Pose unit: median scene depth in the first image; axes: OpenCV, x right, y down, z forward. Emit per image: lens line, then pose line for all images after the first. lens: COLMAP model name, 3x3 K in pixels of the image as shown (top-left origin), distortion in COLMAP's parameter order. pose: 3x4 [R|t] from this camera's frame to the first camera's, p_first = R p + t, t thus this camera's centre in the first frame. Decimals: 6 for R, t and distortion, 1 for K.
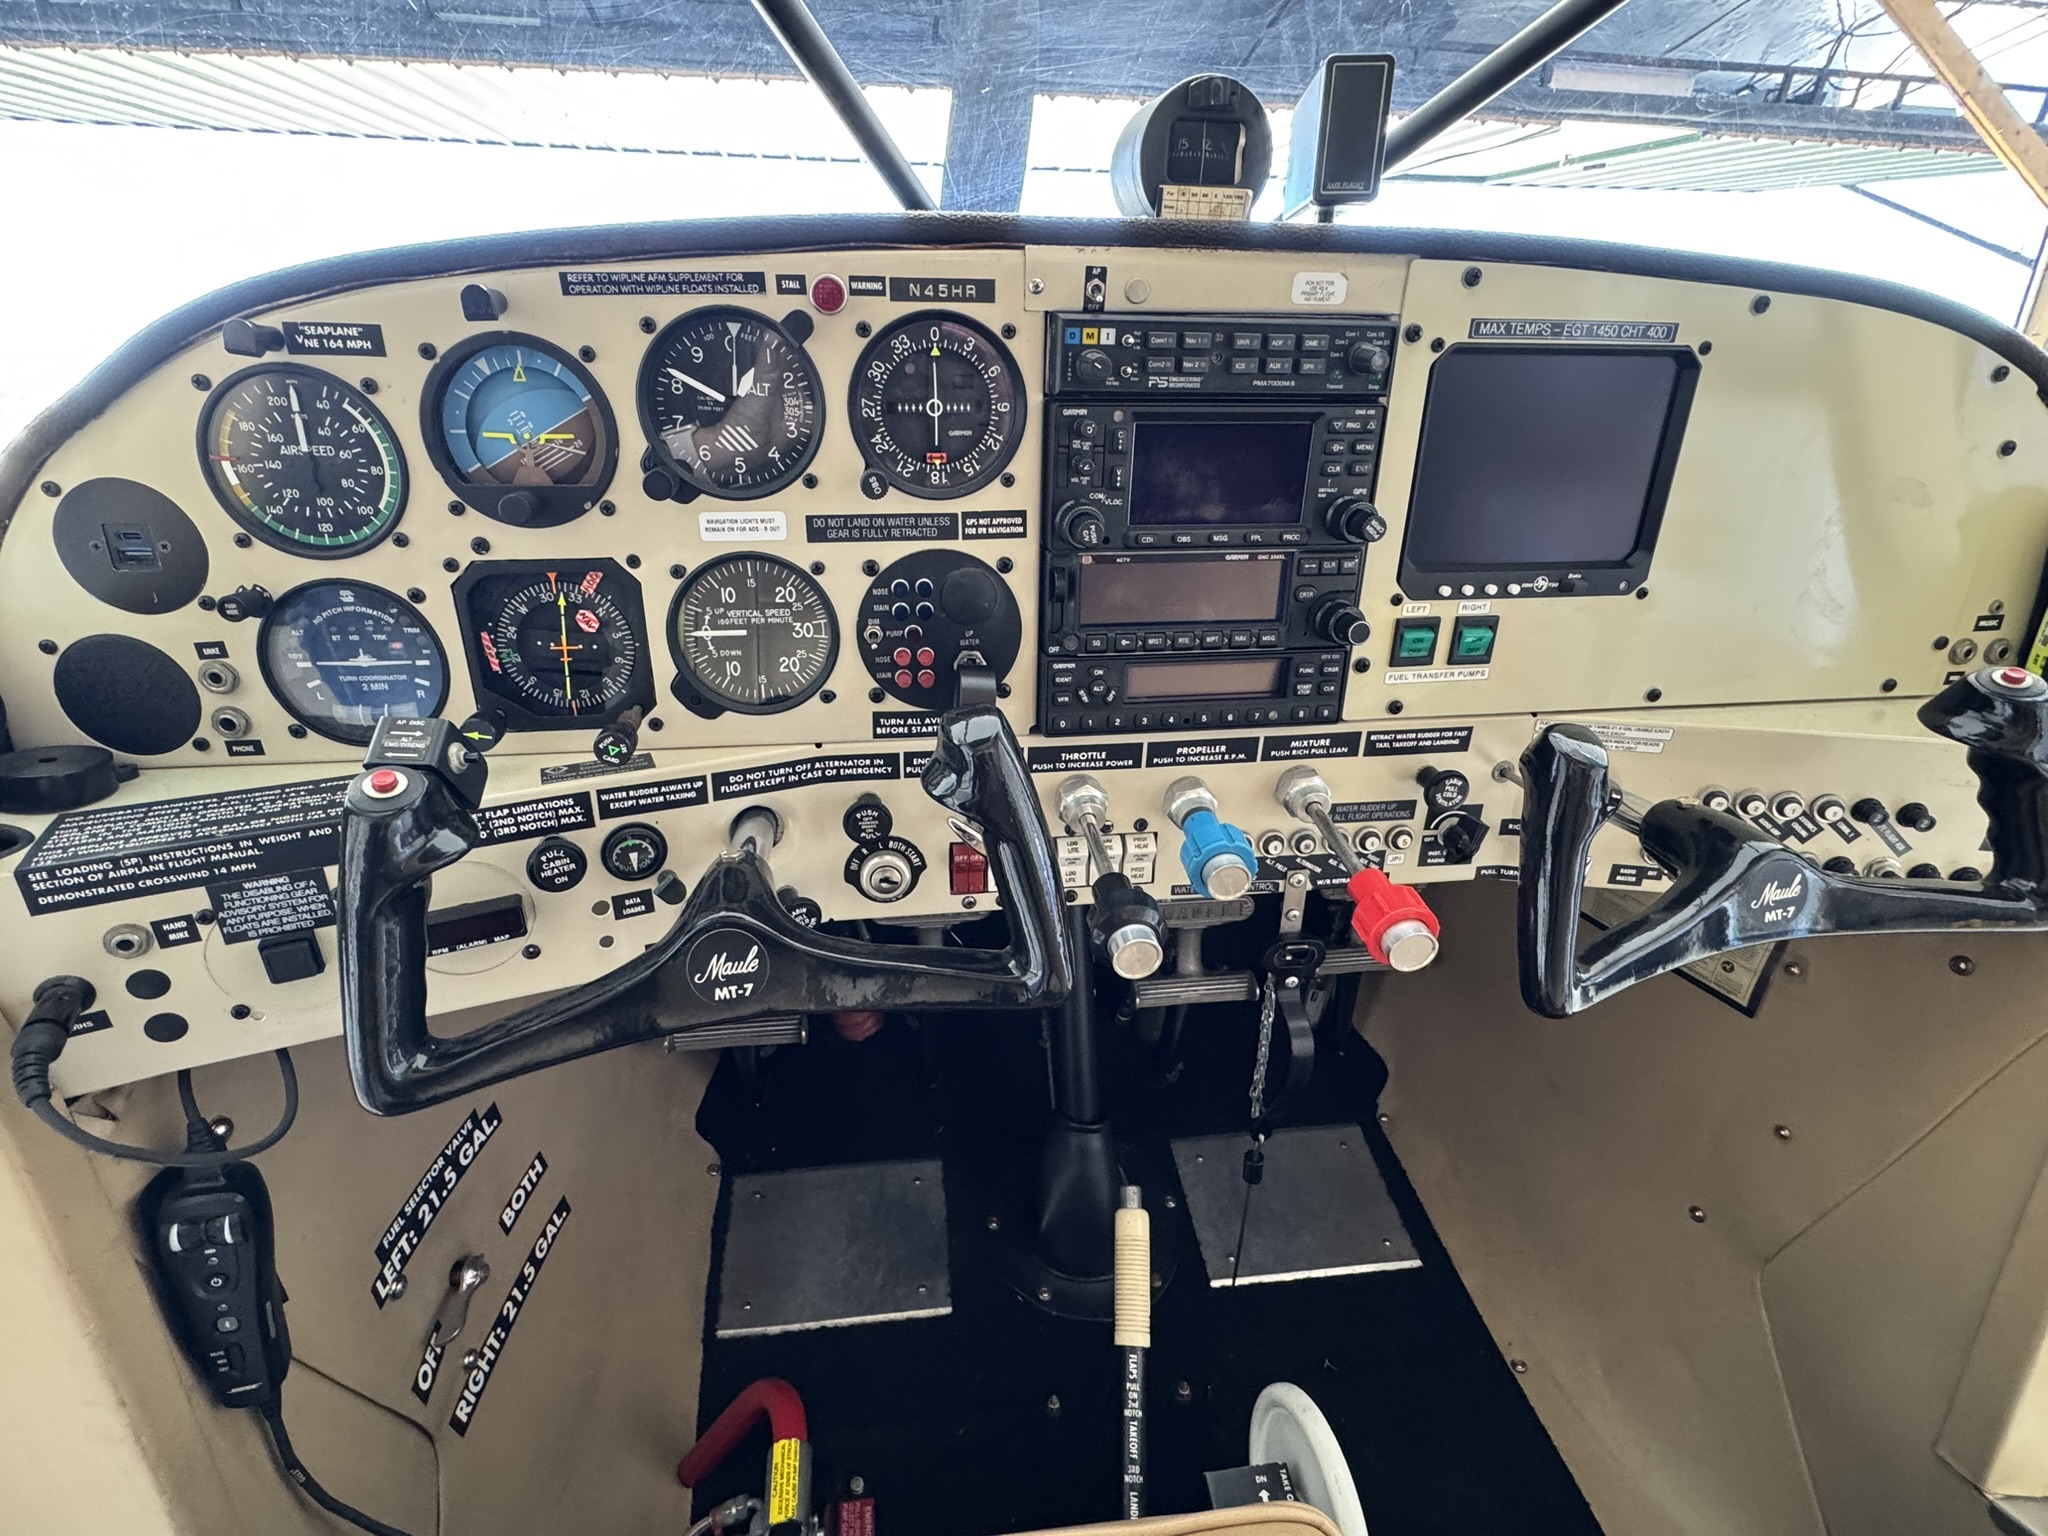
lens RADIAL K [[992.4, 0, 1005.5], [0, 992.4, 769.7], [0, 0, 1]] dist [-0.003408, 0.000478]
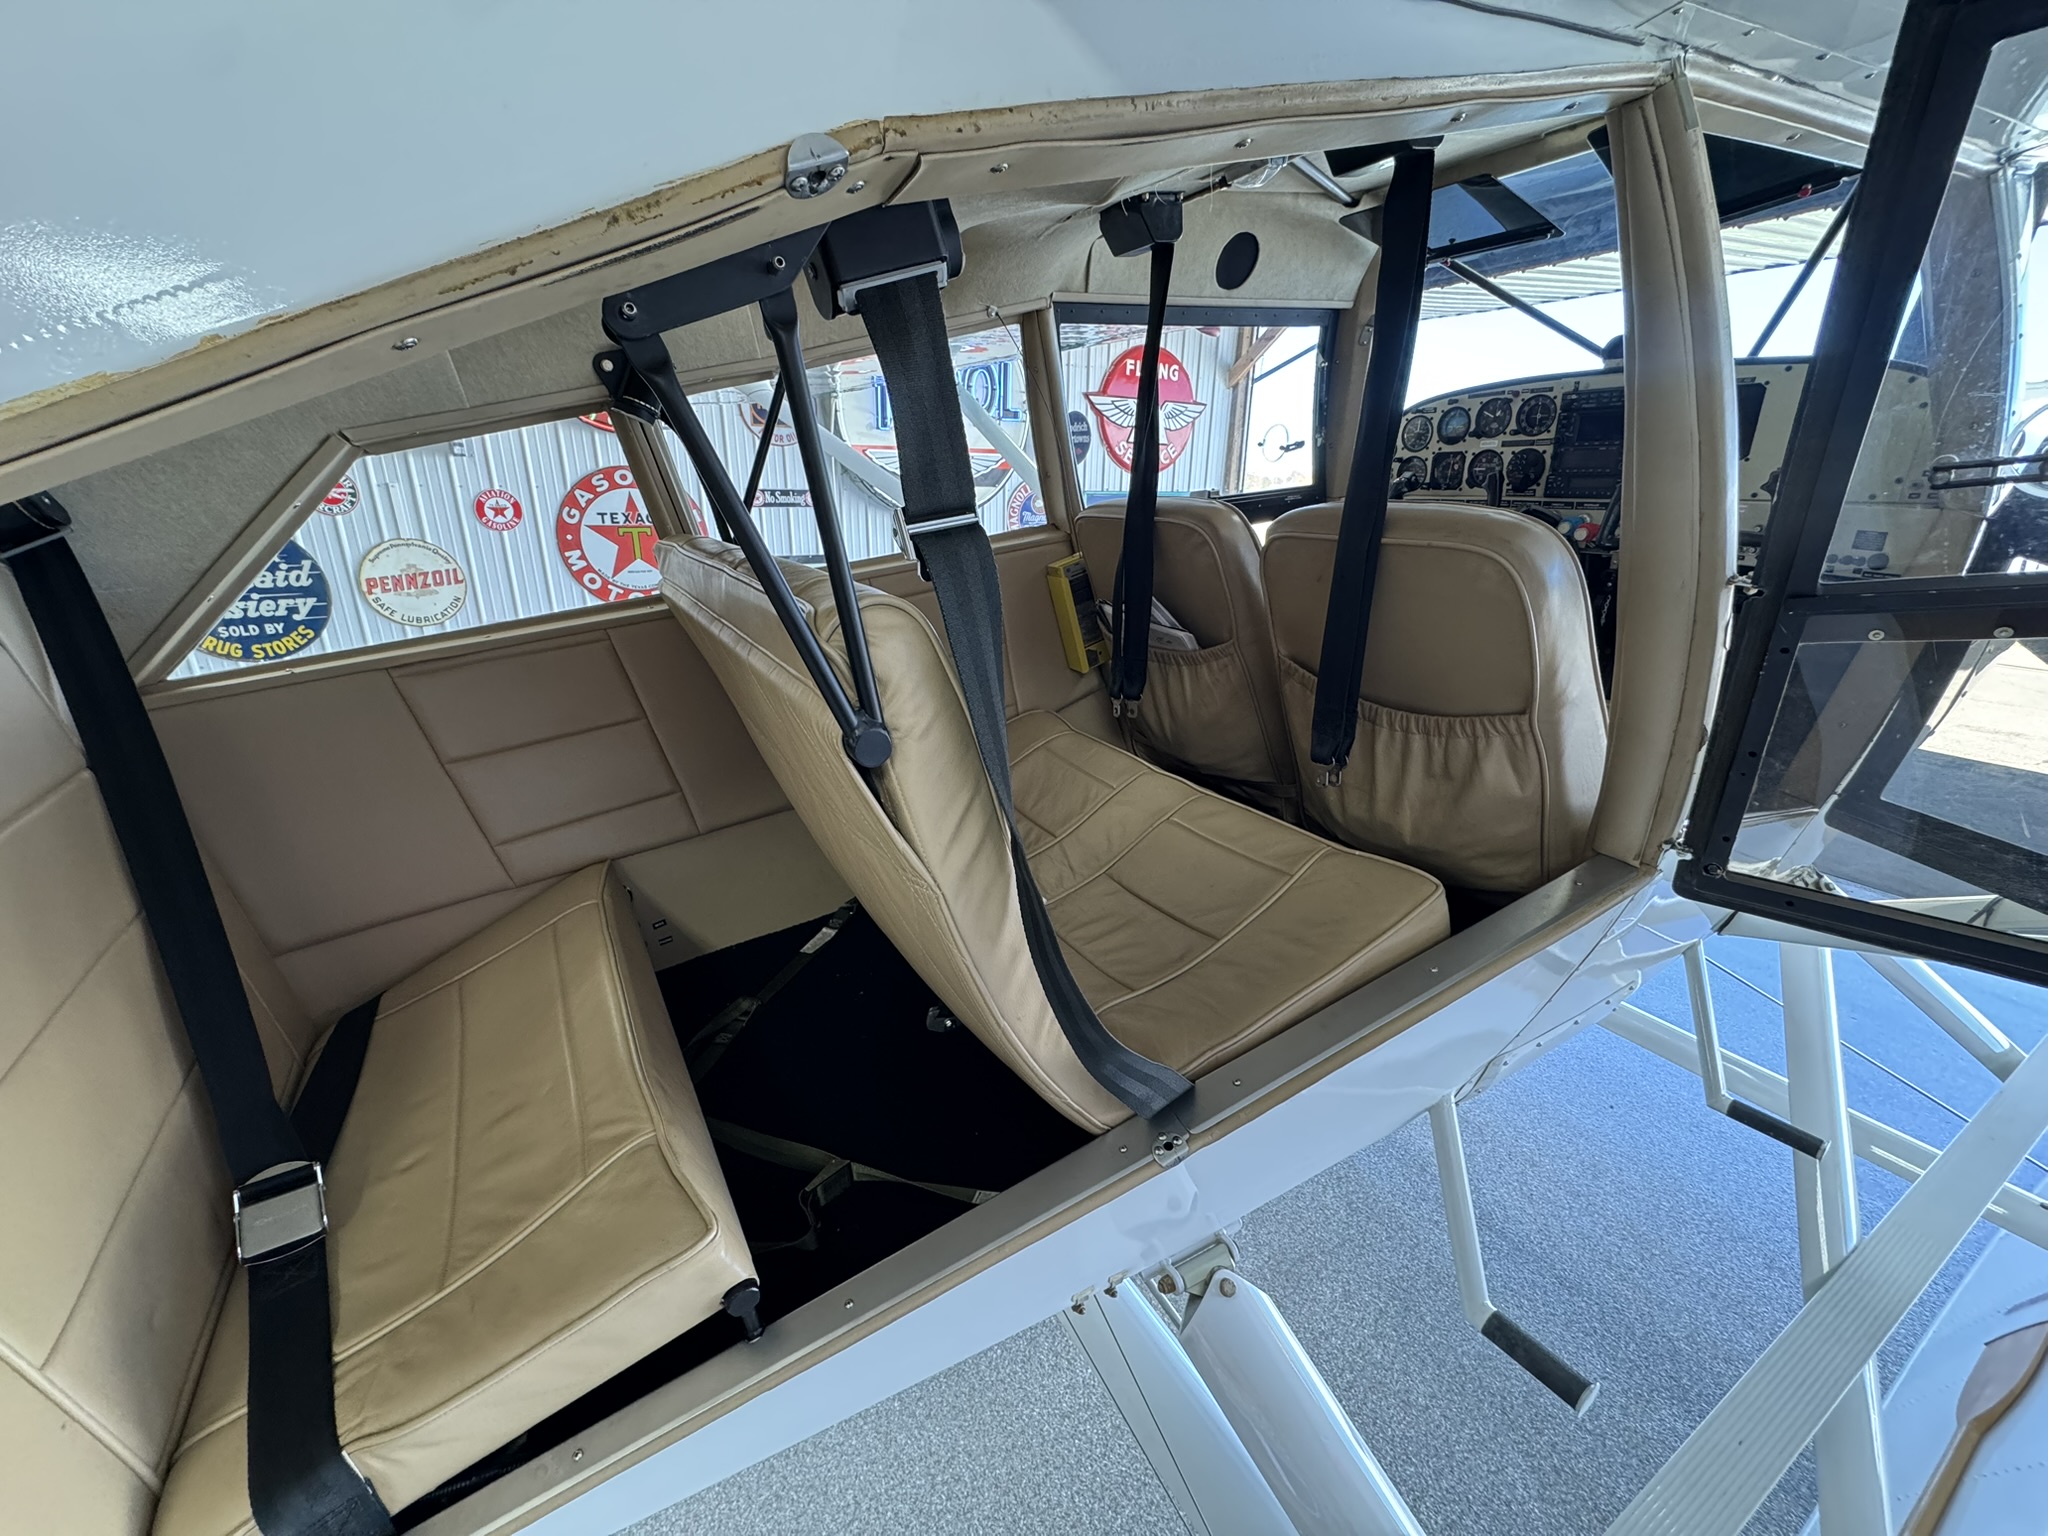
lens RADIAL K [[826.4, 0, 1024.0], [0, 826.4, 768.0], [0, 0, 1]] dist [-0.000780, -0.000163]
pose [[0.387378, 0.297655, -0.872548, 2.573252], [-0.328433, 0.928906, 0.171069, 1.155444], [0.861435, 0.220305, 0.457598, -2.203108]]
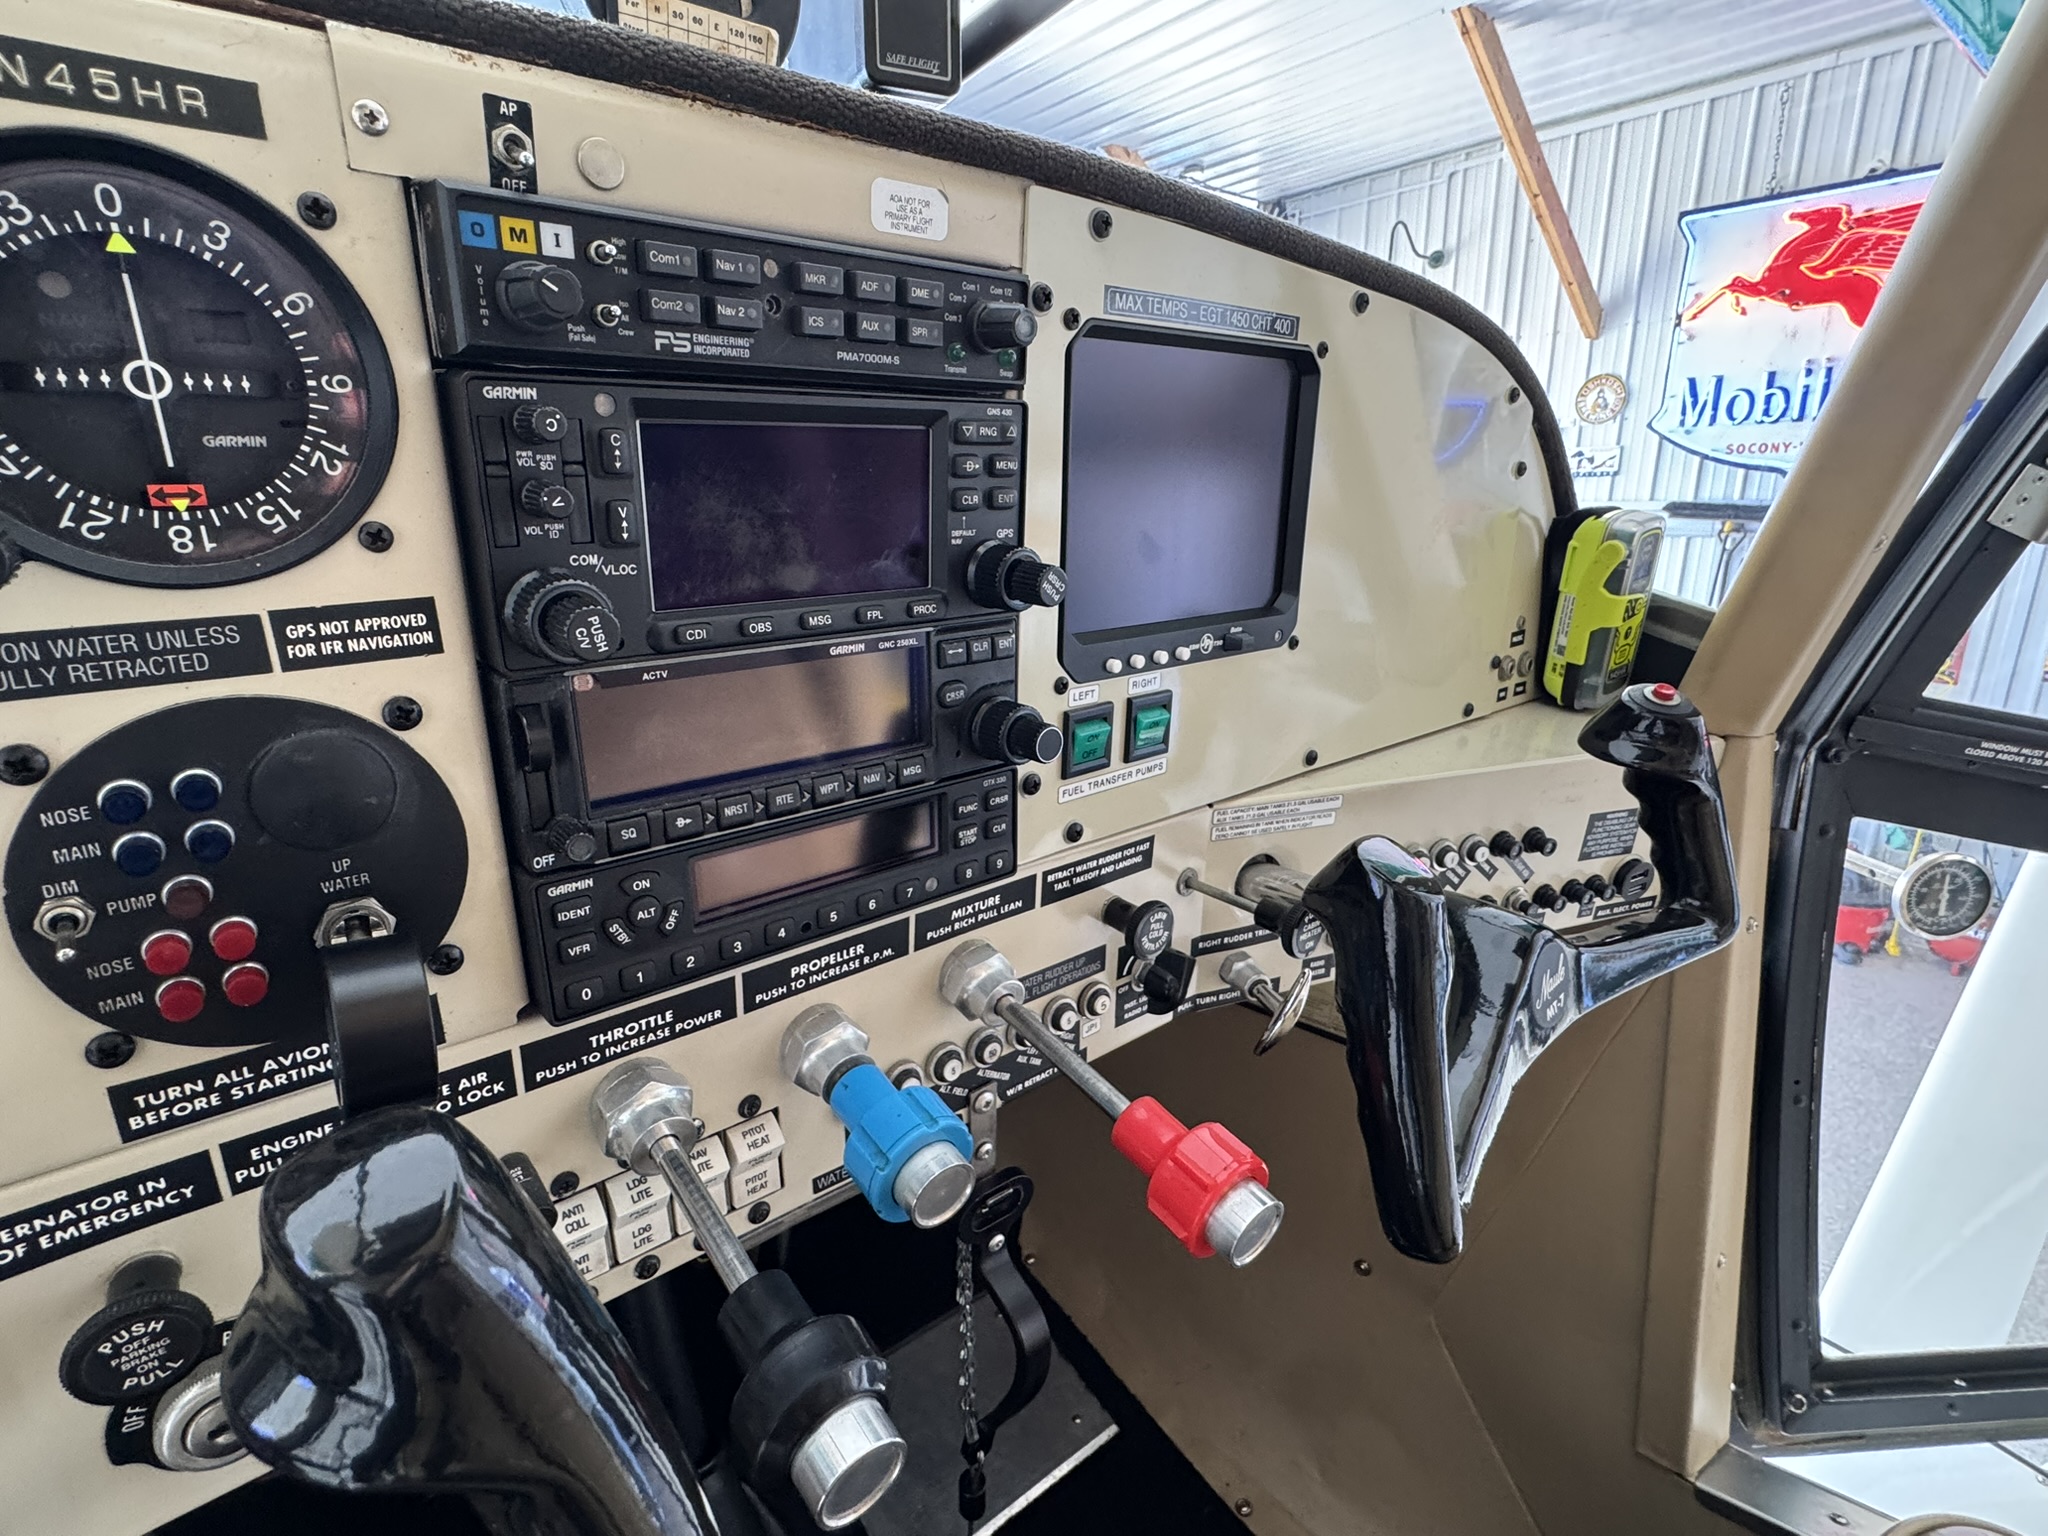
lens RADIAL K [[992.4, 0, 1005.5], [0, 992.4, 769.7], [0, 0, 1]] dist [-0.003408, 0.000478]
pose [[0.856071, -0.157640, 0.492233, 0.008580], [0.195112, 0.980454, -0.025336, -0.107866], [-0.478617, 0.117730, 0.870095, 0.436937]]
